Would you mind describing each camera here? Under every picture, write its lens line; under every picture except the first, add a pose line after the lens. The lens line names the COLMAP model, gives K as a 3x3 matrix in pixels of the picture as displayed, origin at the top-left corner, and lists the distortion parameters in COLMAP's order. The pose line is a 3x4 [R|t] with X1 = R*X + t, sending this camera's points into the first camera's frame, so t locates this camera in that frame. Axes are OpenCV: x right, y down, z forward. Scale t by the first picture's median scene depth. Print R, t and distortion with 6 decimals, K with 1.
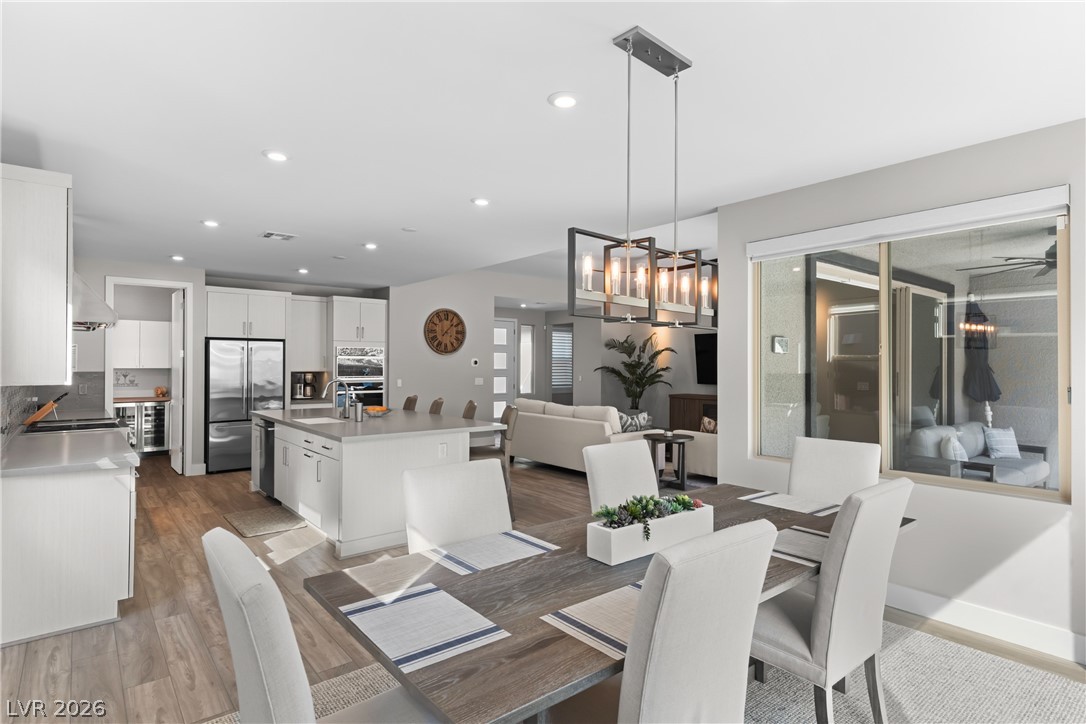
lens RADIAL K [[572.8, 0, 542.2], [0, 572.8, 356.0], [0, 0, 1]] dist [0.003171, -0.000002]
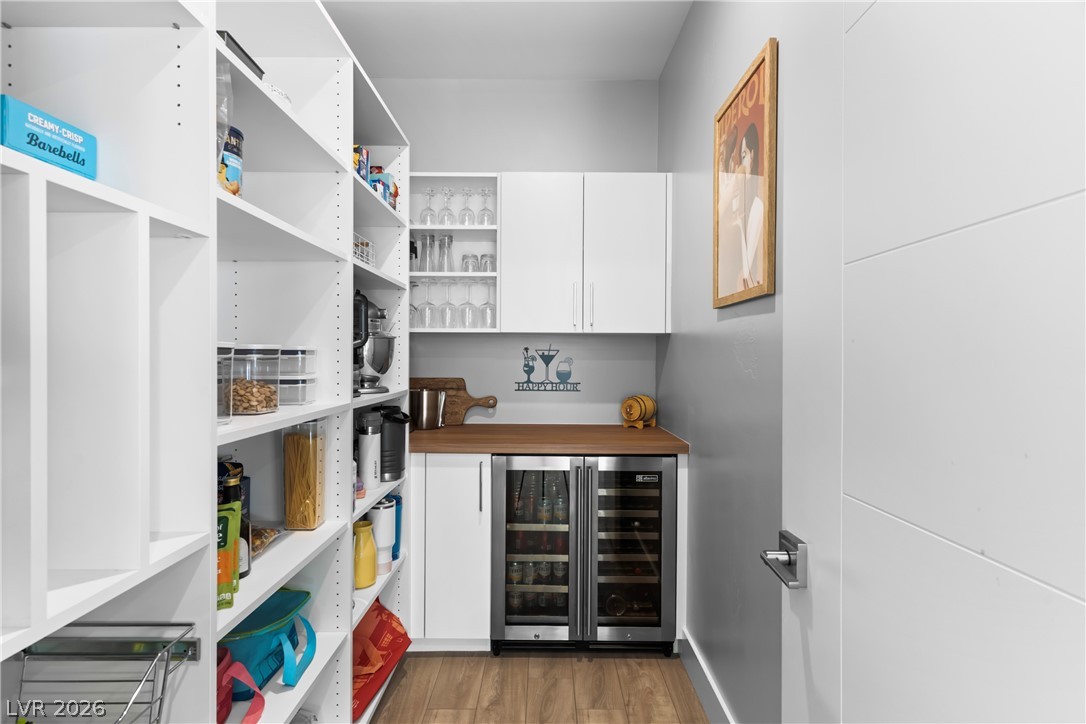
lens RADIAL K [[552.4, 0, 542.8], [0, 552.4, 360.0], [0, 0, 1]] dist [-0.000901, -0.000030]
pose [[0.773714, 0.005778, -0.633508, -0.549834], [0.005874, 0.999850, 0.016293, 0.031550], [0.633507, -0.016327, 0.773564, 0.784231]]
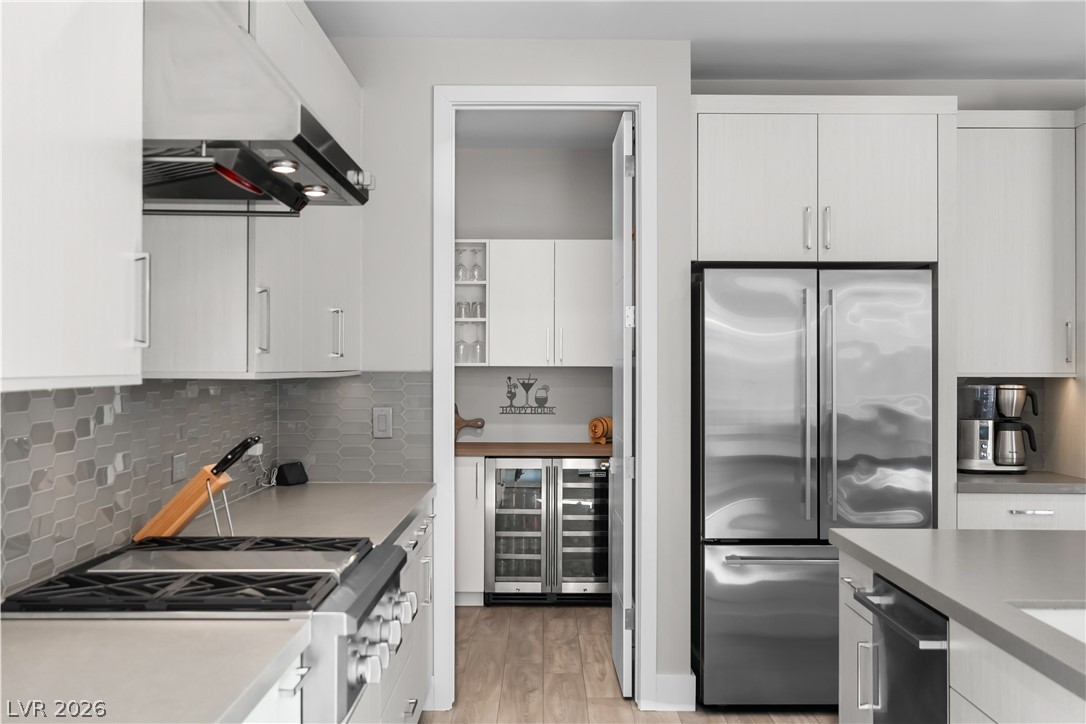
lens RADIAL K [[1248.8, 0, 546.4], [0, 1248.8, 364.2], [0, 0, 1]] dist [0.000177, 0.000000]
pose [[0.776252, -0.001450, -0.630421, -0.196044], [0.008672, 0.999927, 0.008378, 0.013472], [0.630363, -0.011970, 0.776208, 0.372325]]
